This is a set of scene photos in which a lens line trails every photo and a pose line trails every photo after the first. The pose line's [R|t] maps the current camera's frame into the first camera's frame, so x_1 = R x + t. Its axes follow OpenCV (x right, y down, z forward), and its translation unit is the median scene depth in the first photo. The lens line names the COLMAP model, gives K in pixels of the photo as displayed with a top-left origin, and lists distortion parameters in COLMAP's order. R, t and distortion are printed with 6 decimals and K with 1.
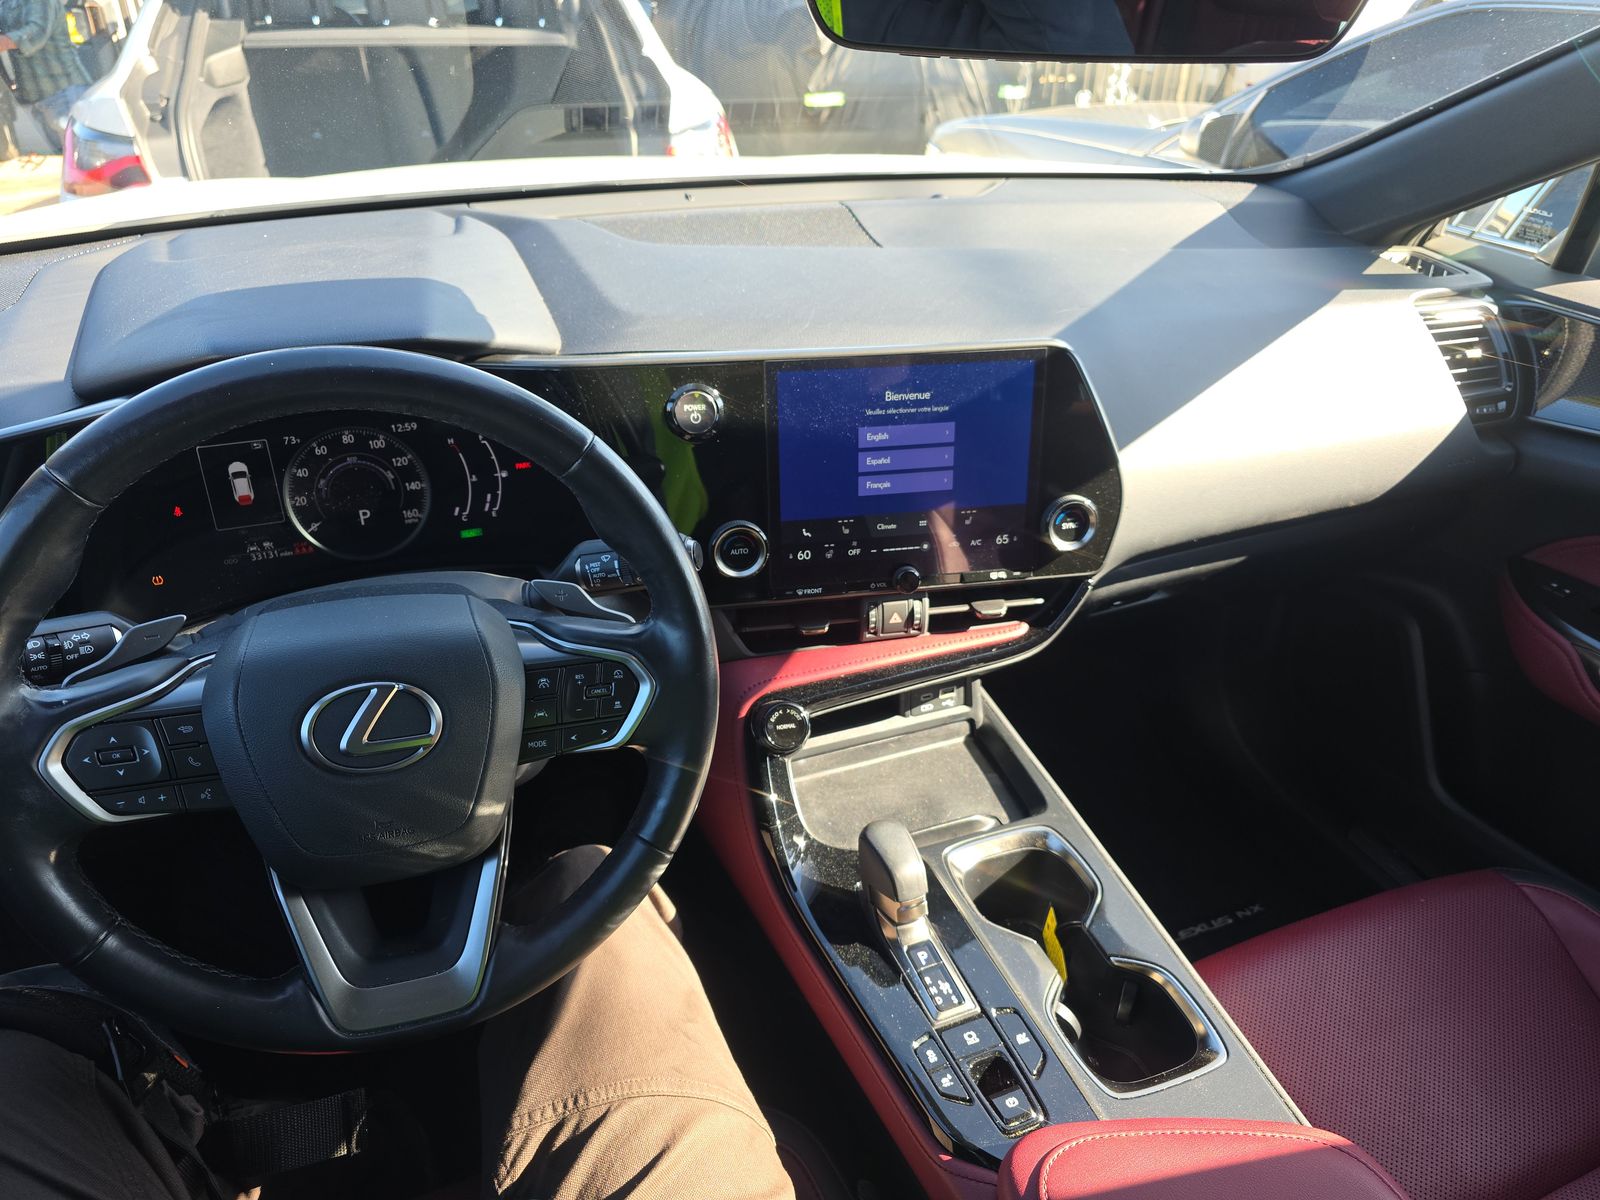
lens RADIAL K [[1060.5, 0, 803.5], [0, 1060.5, 597.9], [0, 0, 1]] dist [0.032489, -0.035045]
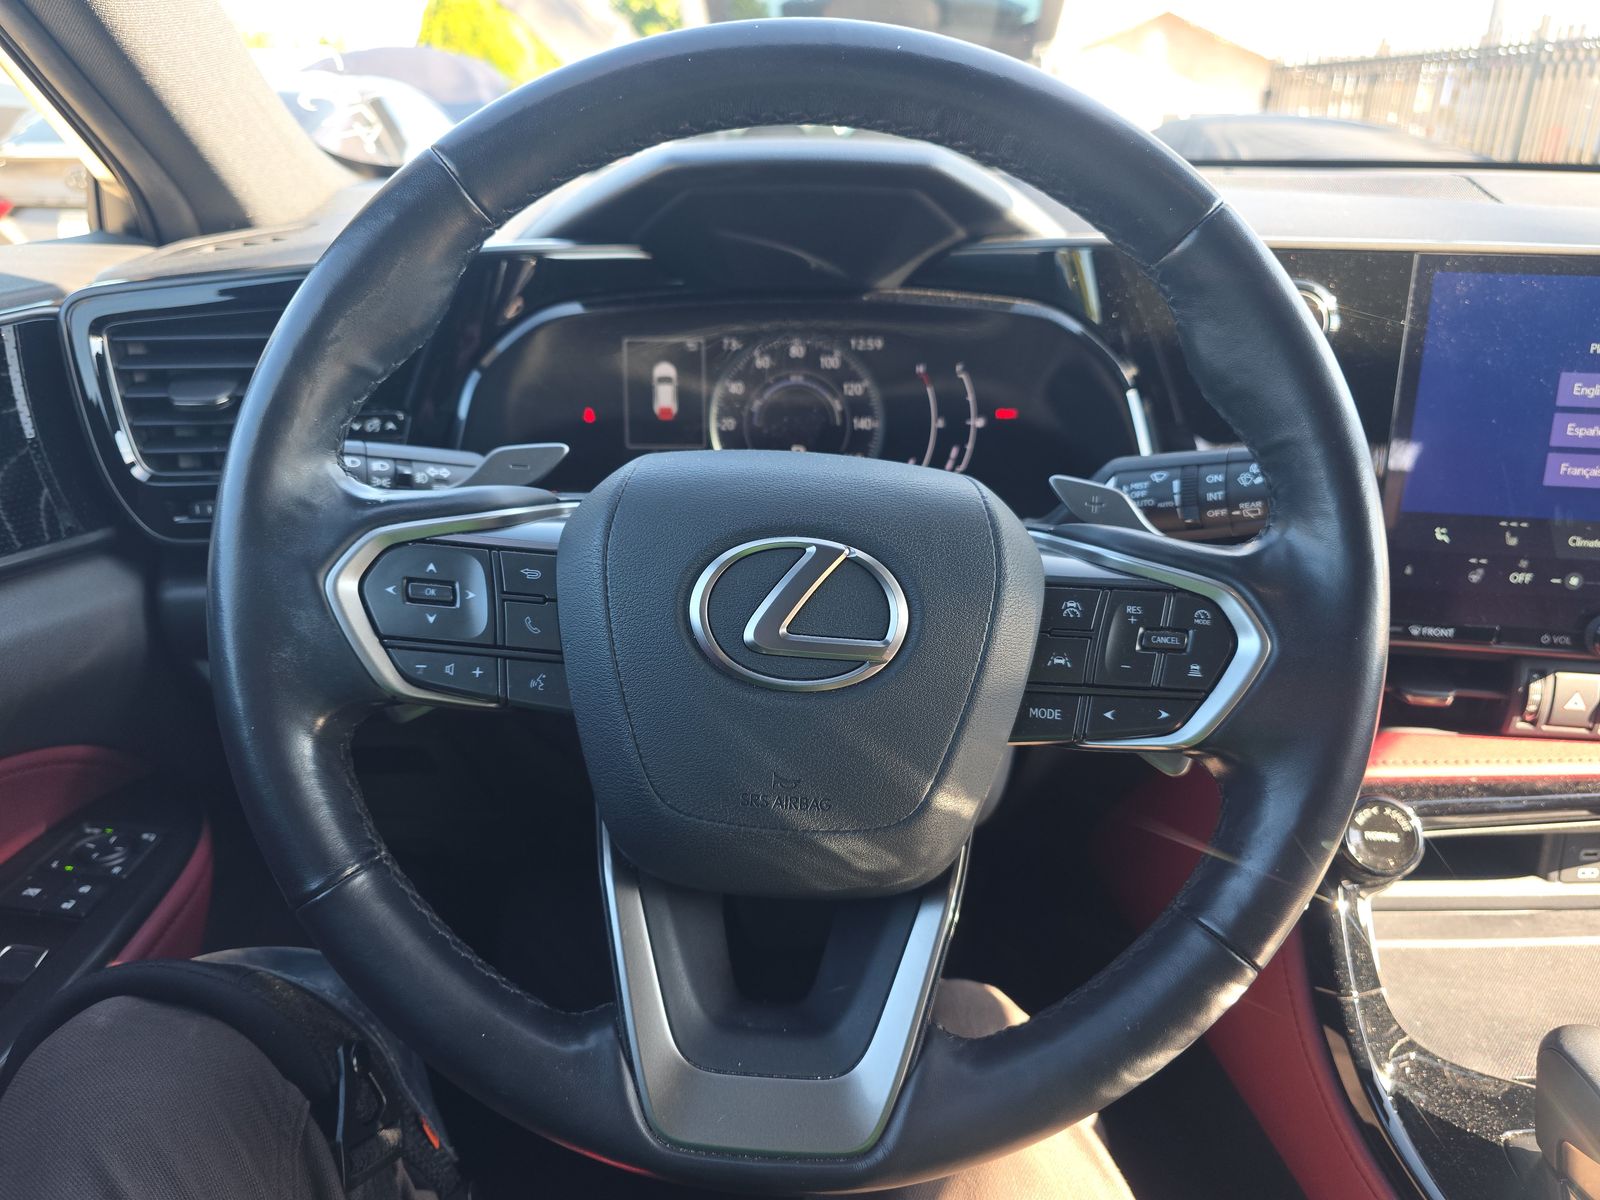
lens RADIAL K [[1060.5, 0, 800.8], [0, 1060.5, 609.7], [0, 0, 1]] dist [0.032489, -0.035045]
pose [[0.934744, 0.114419, -0.336395, -0.146915], [-0.168759, 0.976100, -0.136927, 0.144780], [0.312688, 0.184762, 0.931713, 0.323418]]
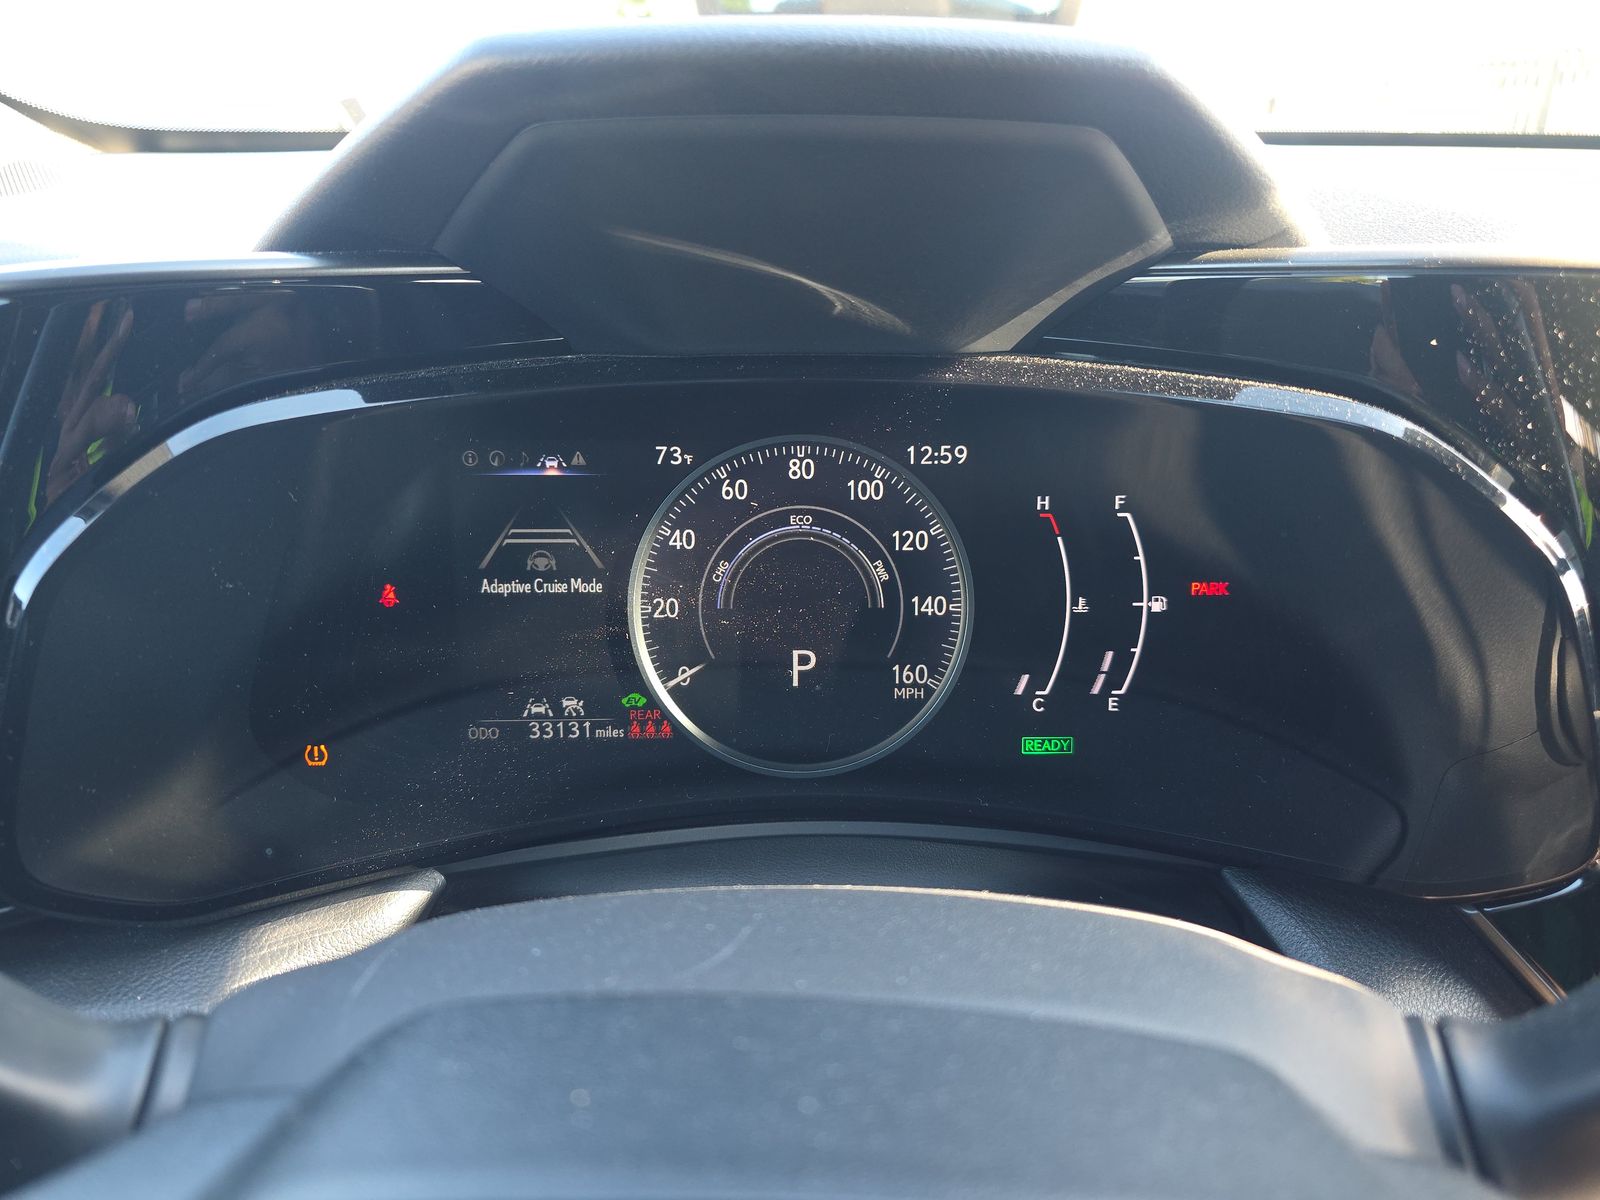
lens RADIAL K [[1060.5, 0, 798.4], [0, 1060.5, 587.9], [0, 0, 1]] dist [0.032489, -0.035045]
pose [[0.935733, 0.104647, -0.336826, -0.299505], [-0.167185, 0.972472, -0.162321, -0.042895], [0.310567, 0.208201, 0.927470, 0.662289]]
